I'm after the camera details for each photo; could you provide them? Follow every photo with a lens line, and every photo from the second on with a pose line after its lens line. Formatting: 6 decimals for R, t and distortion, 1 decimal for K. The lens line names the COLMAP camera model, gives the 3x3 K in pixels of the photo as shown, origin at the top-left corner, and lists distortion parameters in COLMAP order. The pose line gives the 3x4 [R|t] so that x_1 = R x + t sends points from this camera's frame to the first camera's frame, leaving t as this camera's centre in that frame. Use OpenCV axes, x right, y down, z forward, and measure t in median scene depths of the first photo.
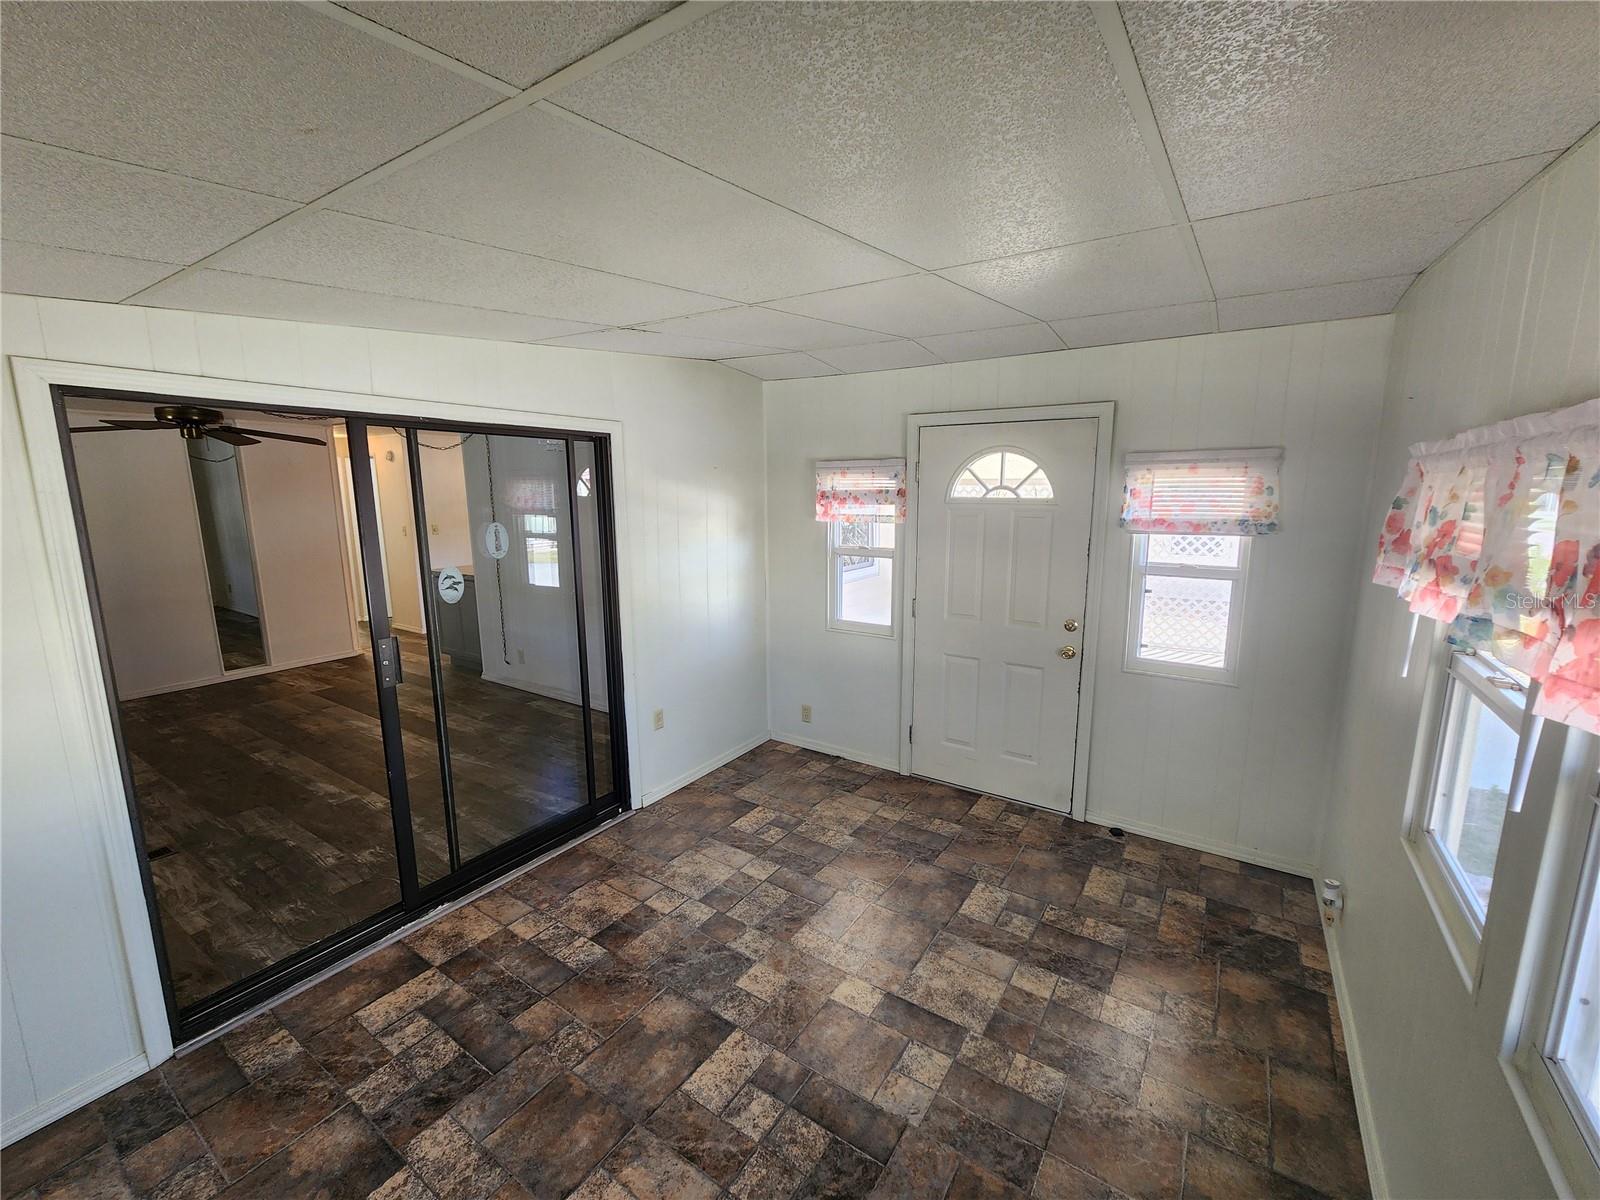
lens RADIAL K [[661.2, 0, 818.7], [0, 661.2, 602.8], [0, 0, 1]] dist [-0.001073, 0.001180]
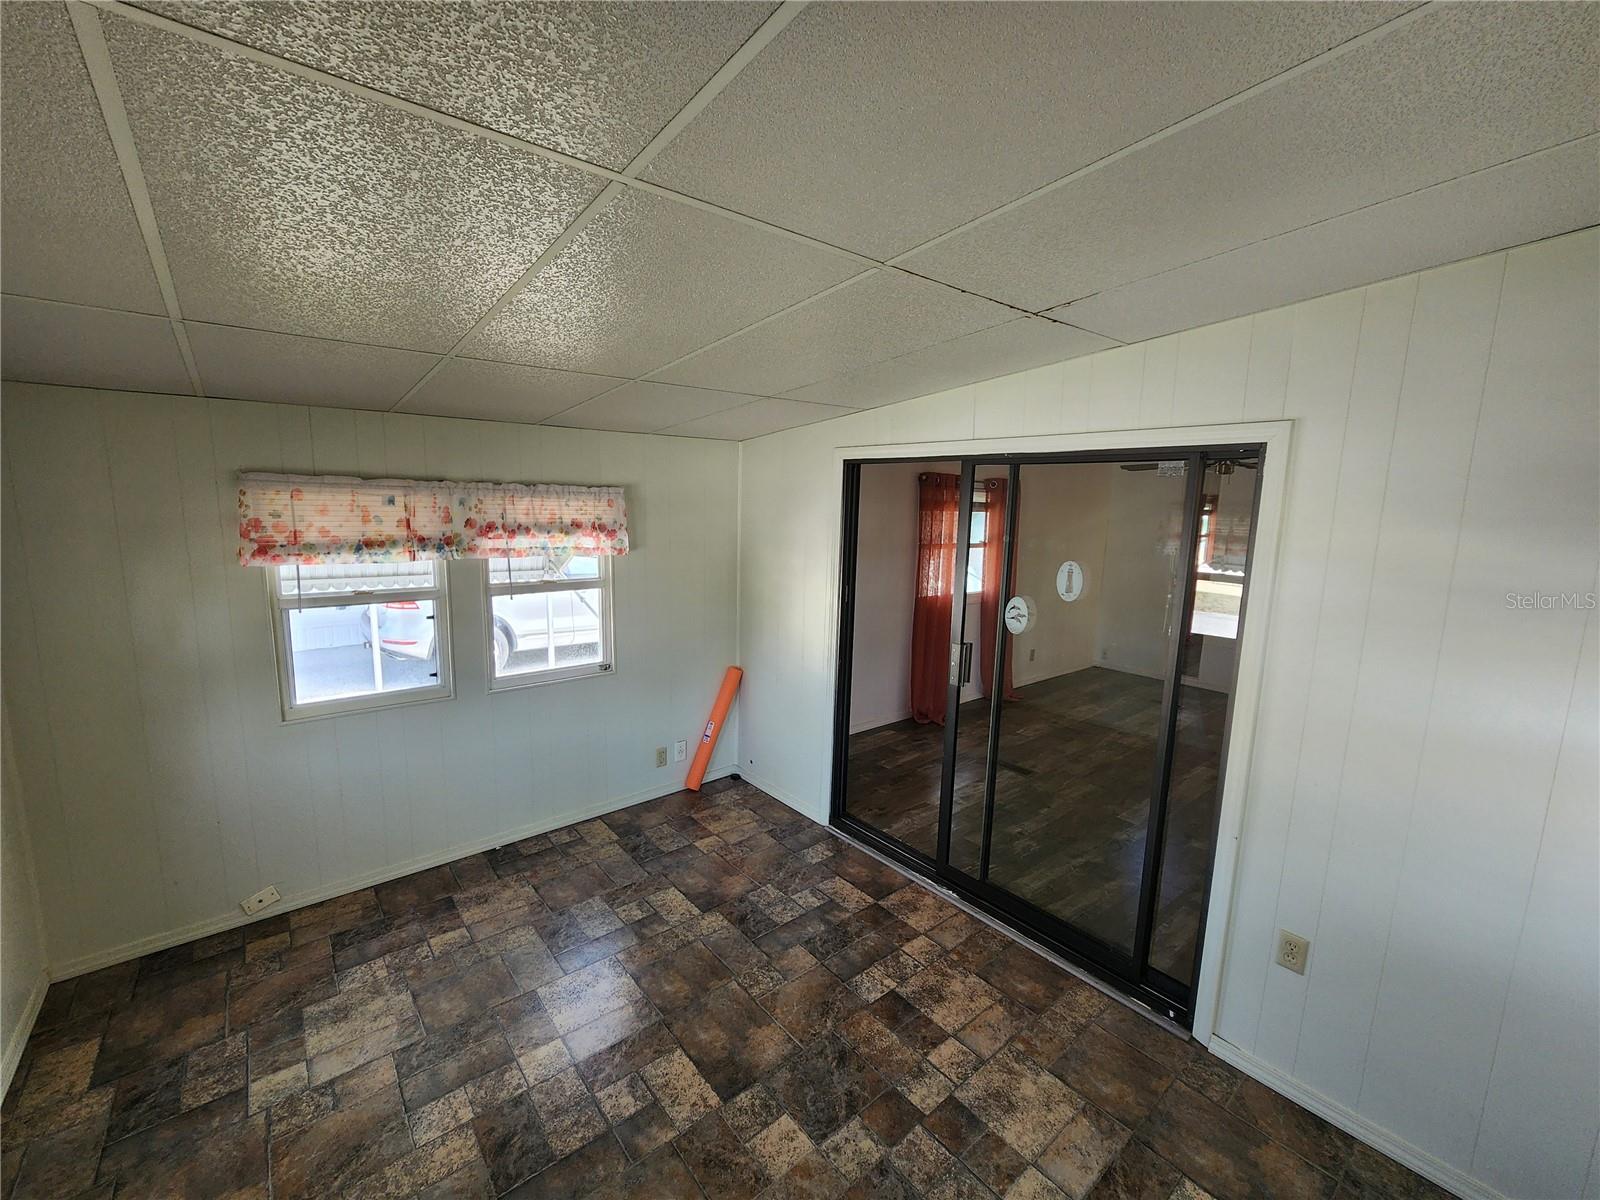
lens RADIAL K [[661.2, 0, 790.2], [0, 661.2, 612.8], [0, 0, 1]] dist [-0.001073, 0.001180]
pose [[-0.313367, 0.154043, -0.937055, 0.467511], [-0.186779, 0.957483, 0.219864, -0.178480], [0.931082, 0.243920, -0.271272, 0.903801]]
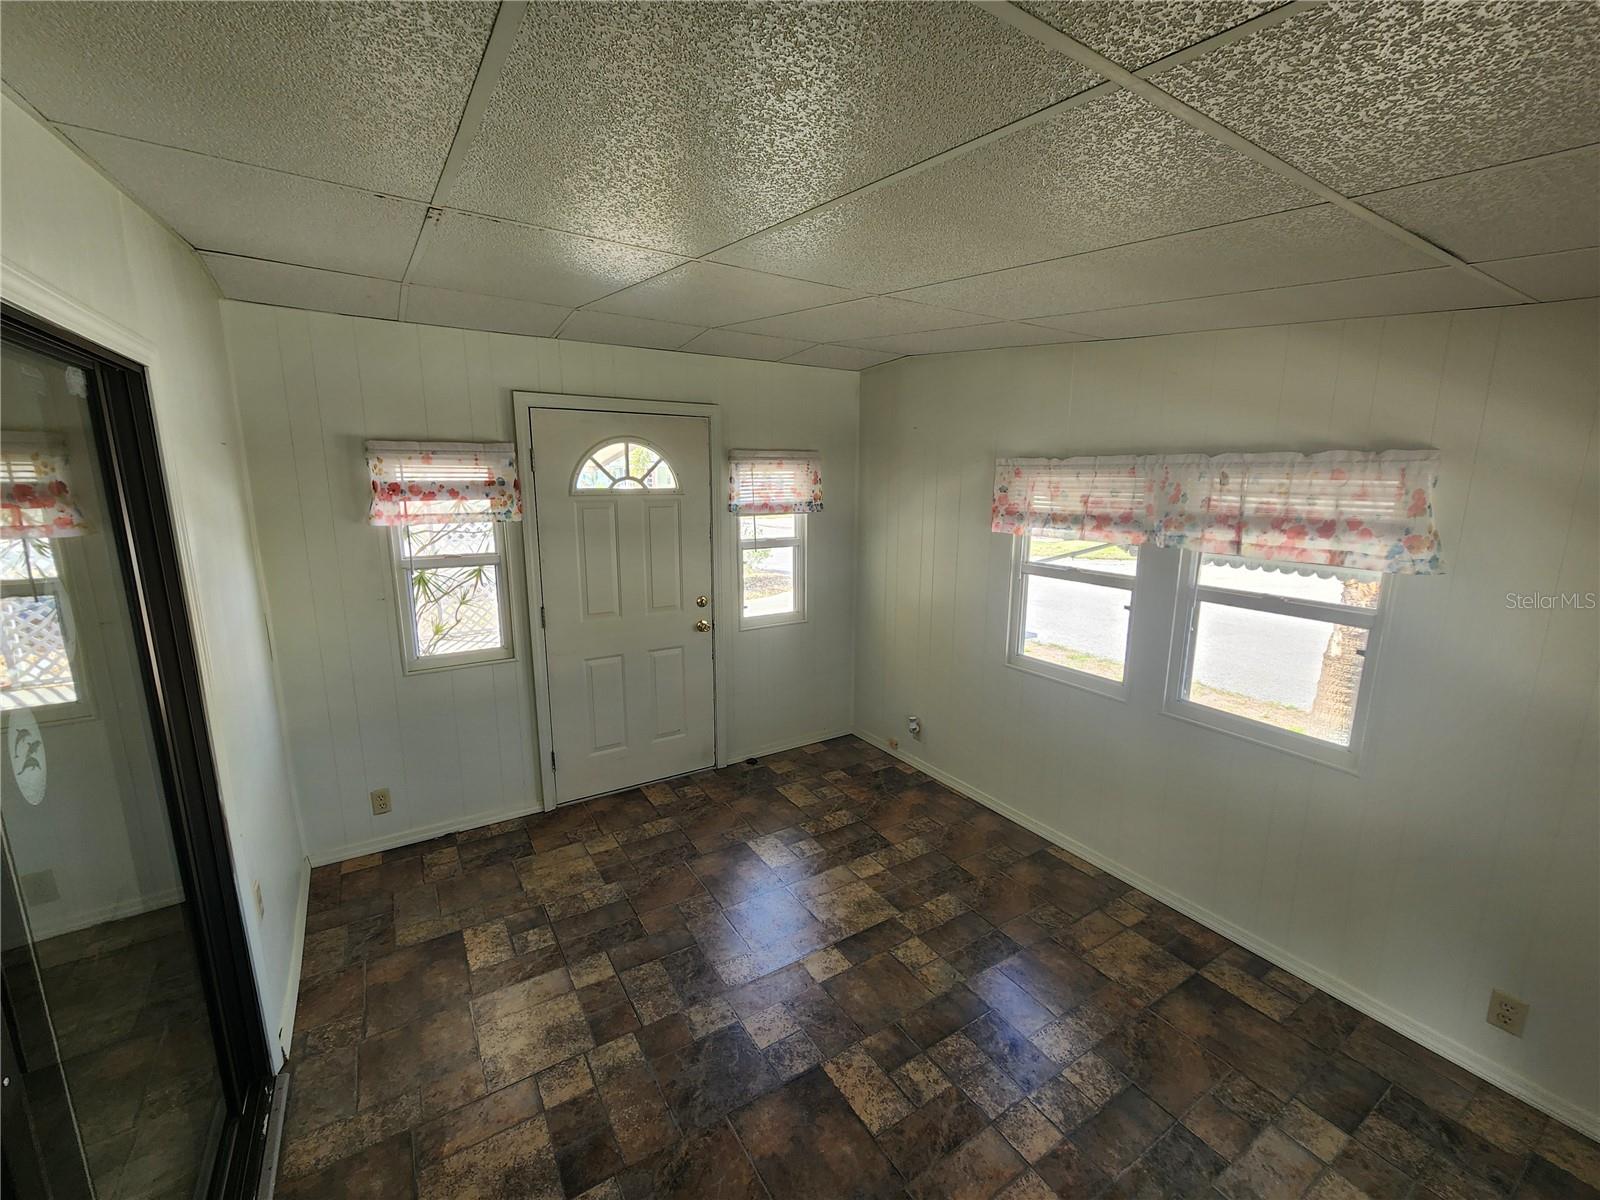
lens RADIAL K [[661.2, 0, 811.6], [0, 661.2, 591.2], [0, 0, 1]] dist [-0.001073, 0.001180]
pose [[0.408033, -0.155847, 0.899567, -0.665580], [0.149662, 0.983411, 0.102489, -0.084601], [-0.900617, 0.092812, 0.424588, 0.428007]]
